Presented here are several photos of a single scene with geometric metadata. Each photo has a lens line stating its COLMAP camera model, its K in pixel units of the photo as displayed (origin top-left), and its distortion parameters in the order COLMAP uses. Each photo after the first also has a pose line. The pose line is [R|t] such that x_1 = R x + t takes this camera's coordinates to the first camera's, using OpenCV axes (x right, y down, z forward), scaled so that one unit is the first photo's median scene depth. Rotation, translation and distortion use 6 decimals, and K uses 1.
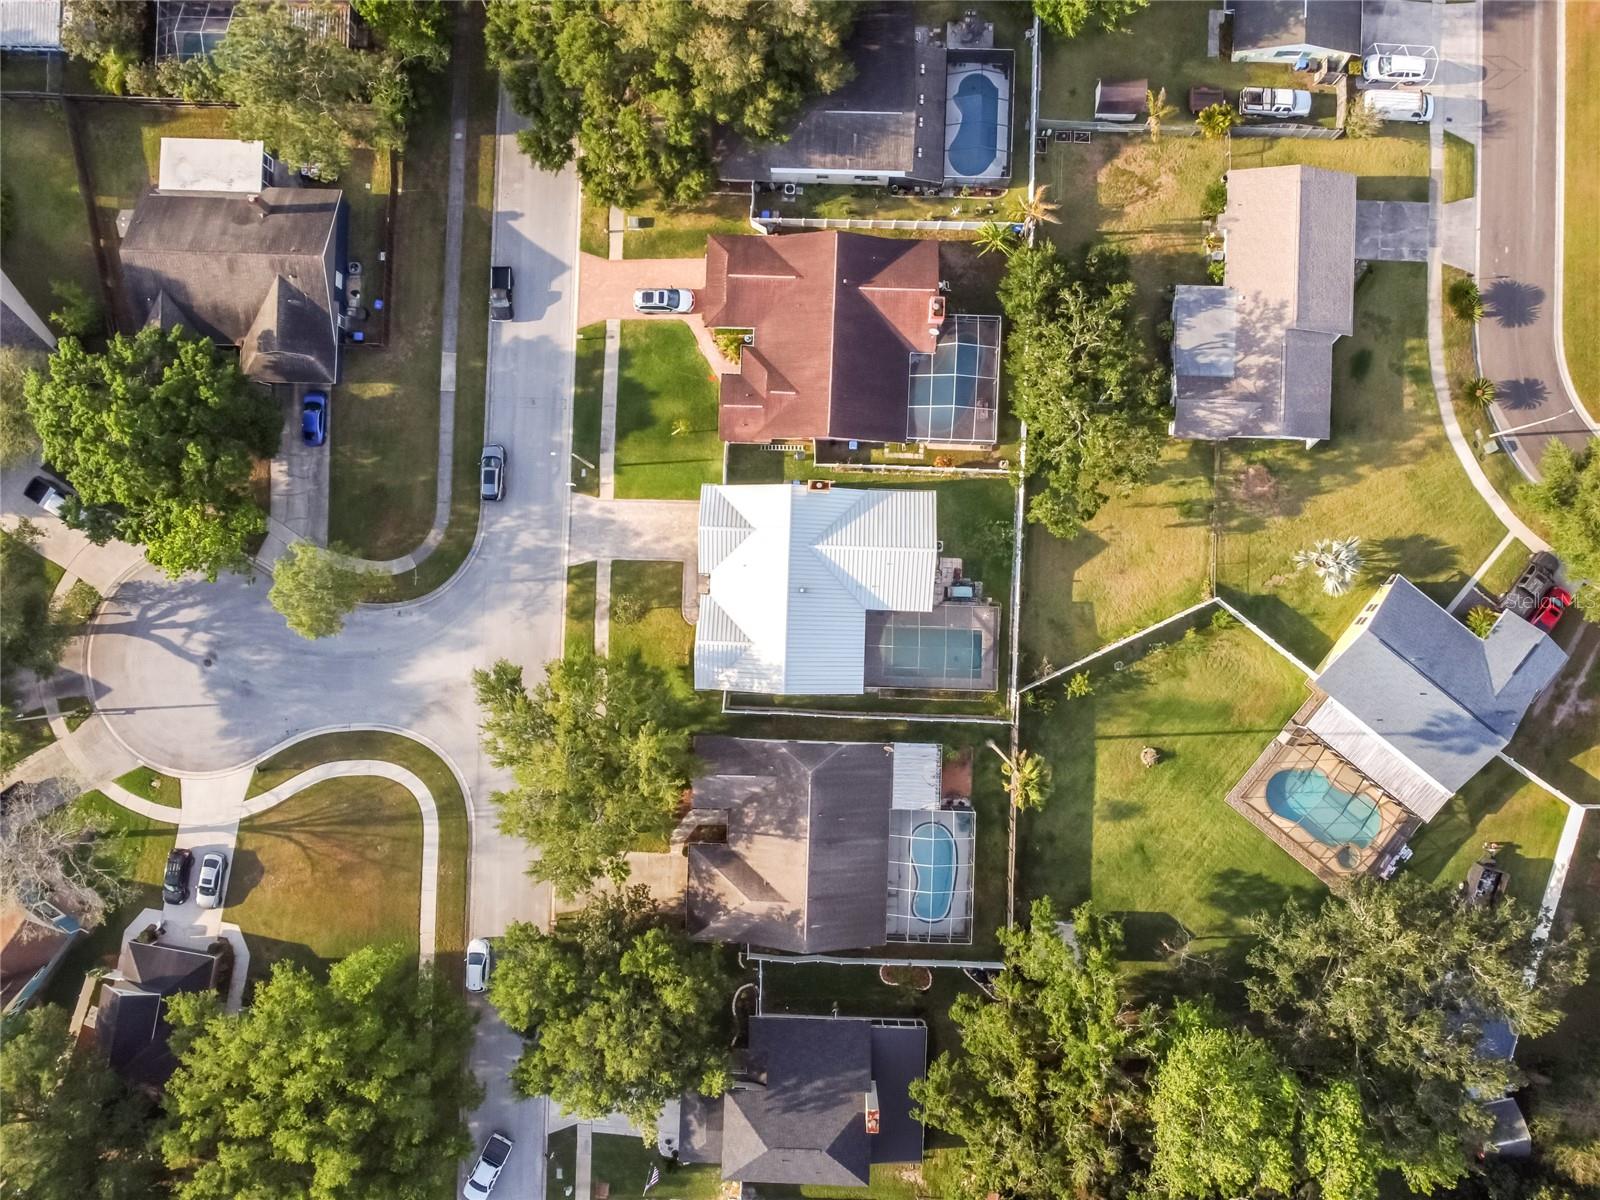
lens RADIAL K [[1213.3, 0, 800.0], [0, 1213.3, 600.0], [0, 0, 1]] dist [-0.005488, -0.005951]
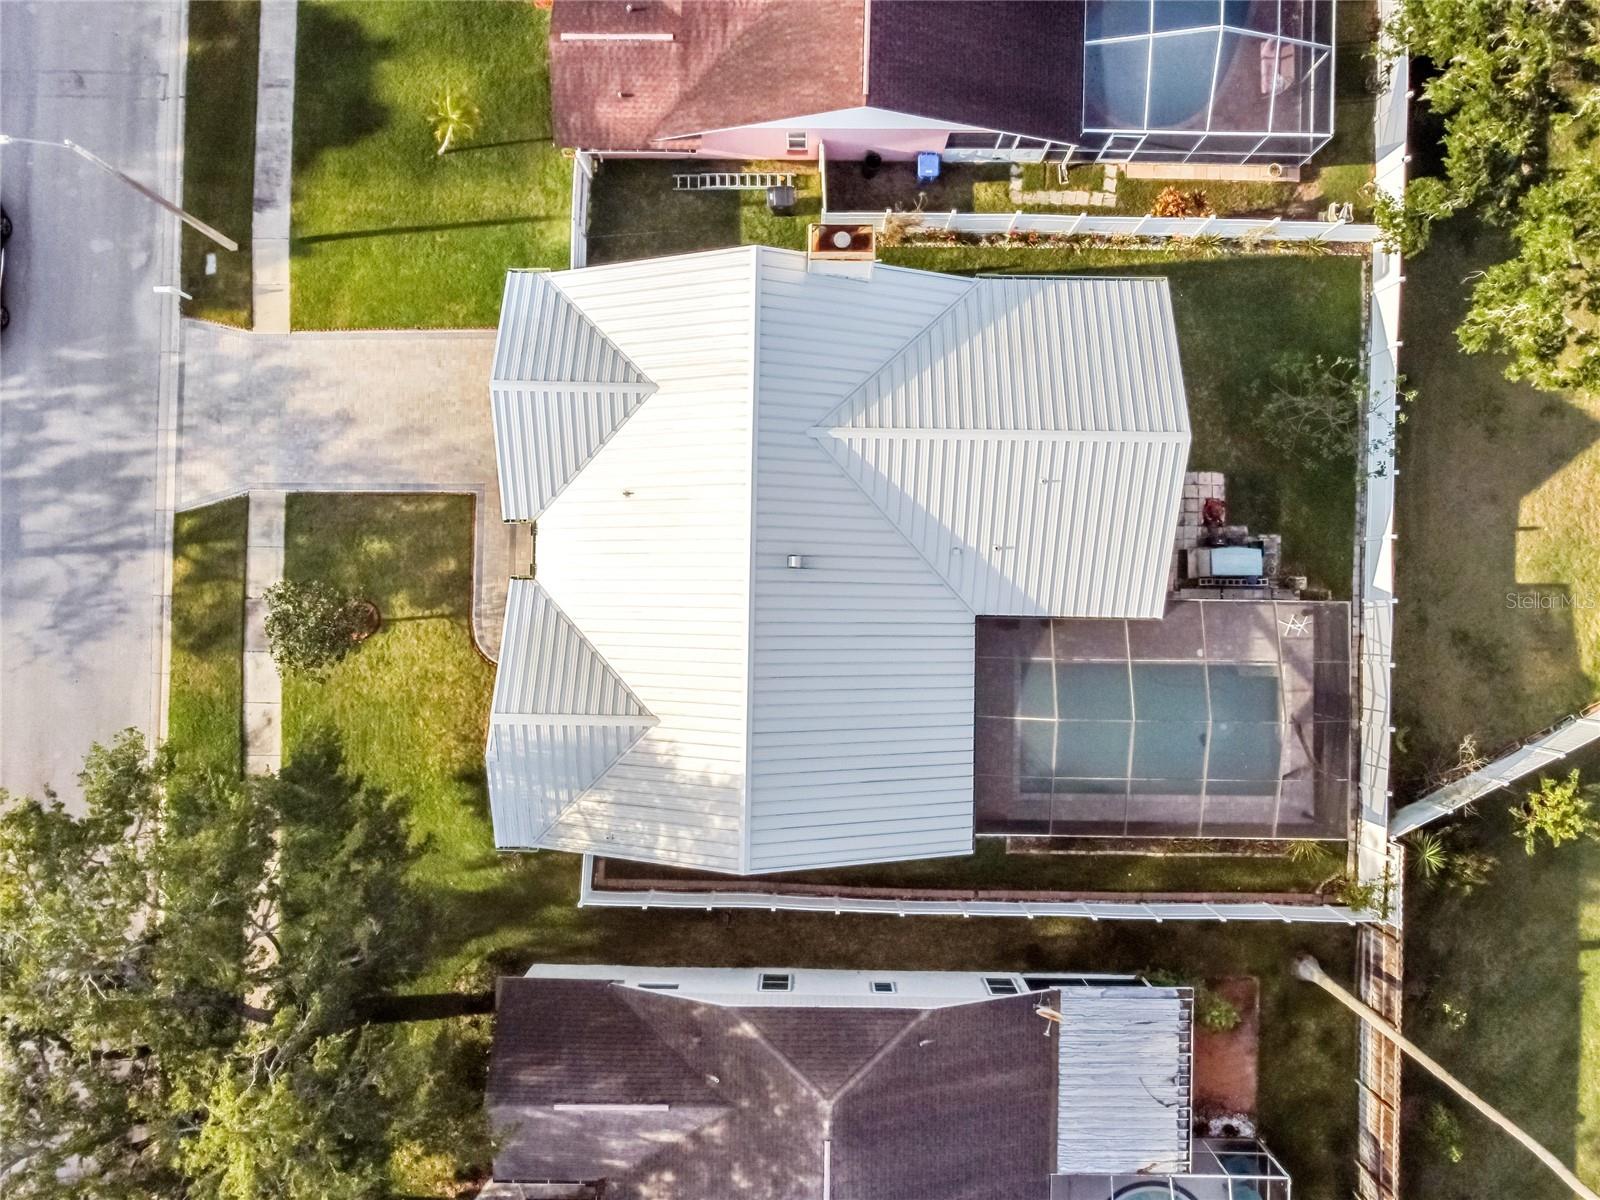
lens RADIAL K [[1213.3, 0, 800.0], [0, 1213.3, 600.0], [0, 0, 1]] dist [-0.005488, -0.005951]
pose [[0.999867, -0.015541, 0.004846, 0.001327], [0.015519, 0.999869, 0.004582, 0.000999], [-0.004916, -0.004506, 0.999978, 0.576064]]
